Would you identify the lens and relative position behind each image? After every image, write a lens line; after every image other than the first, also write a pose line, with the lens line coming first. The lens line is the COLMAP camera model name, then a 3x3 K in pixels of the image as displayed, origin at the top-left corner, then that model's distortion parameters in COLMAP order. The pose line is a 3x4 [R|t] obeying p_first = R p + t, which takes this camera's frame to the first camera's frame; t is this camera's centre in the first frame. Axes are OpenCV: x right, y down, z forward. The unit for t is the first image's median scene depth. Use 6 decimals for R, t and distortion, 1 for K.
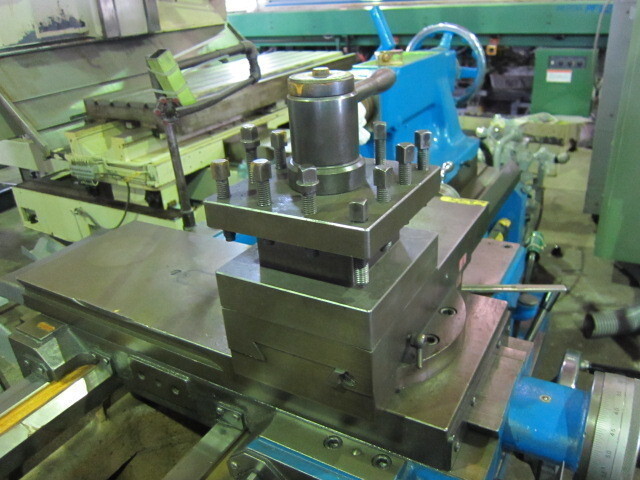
lens RADIAL K [[533.5, 0, 320.0], [0, 533.5, 240.0], [0, 0, 1]] dist [-0.068733, 0.039482]
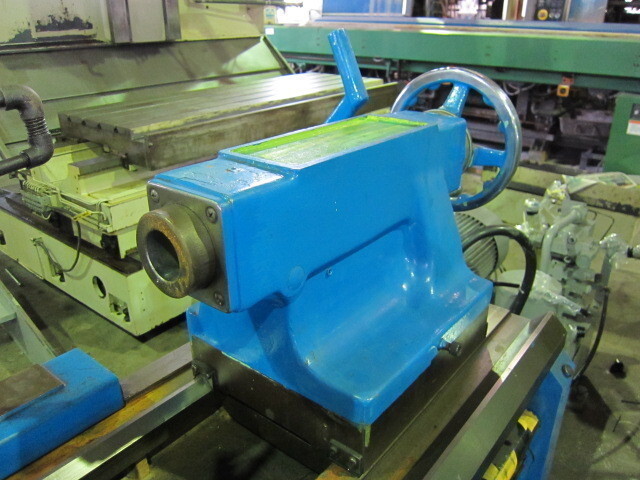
lens RADIAL K [[533.5, 0, 320.0], [0, 533.5, 240.0], [0, 0, 1]] dist [-0.068733, 0.039482]
pose [[0.988548, 0.111472, -0.101725, 0.065888], [-0.114138, 0.993248, -0.020764, -0.076757], [0.098723, 0.032137, 0.994596, 0.163945]]
